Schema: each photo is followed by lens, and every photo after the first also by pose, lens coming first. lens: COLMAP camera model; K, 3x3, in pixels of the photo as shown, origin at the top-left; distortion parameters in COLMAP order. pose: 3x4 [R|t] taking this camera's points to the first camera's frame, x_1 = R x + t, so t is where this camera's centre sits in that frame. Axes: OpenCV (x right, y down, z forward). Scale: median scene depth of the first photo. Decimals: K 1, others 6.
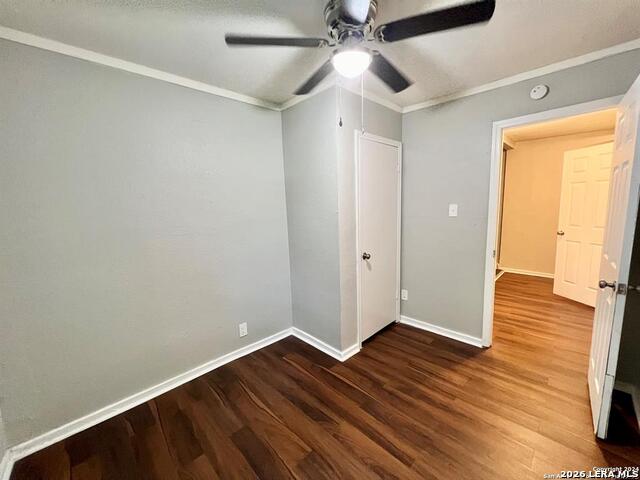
lens RADIAL K [[259.0, 0, 321.6], [0, 259.0, 239.7], [0, 0, 1]] dist [0.017763, -0.000037]
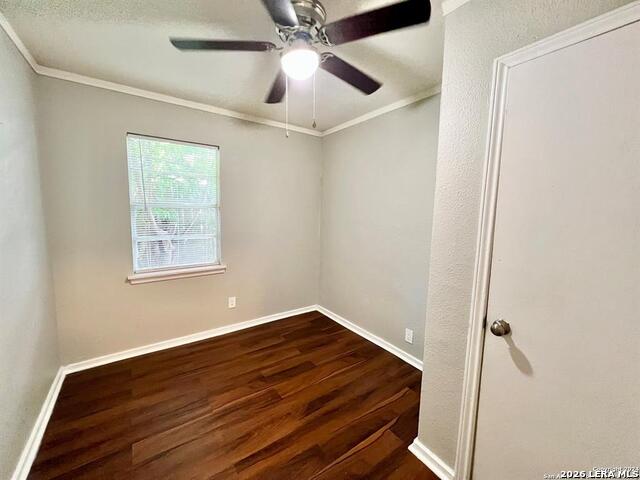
lens RADIAL K [[257.7, 0, 319.5], [0, 257.7, 238.1], [0, 0, 1]] dist [-0.002213, 0.000221]
pose [[-0.143800, 0.144247, -0.979037, 0.877718], [-0.154559, 0.973905, 0.166192, -0.165322], [0.977463, 0.175218, -0.117753, 0.986262]]
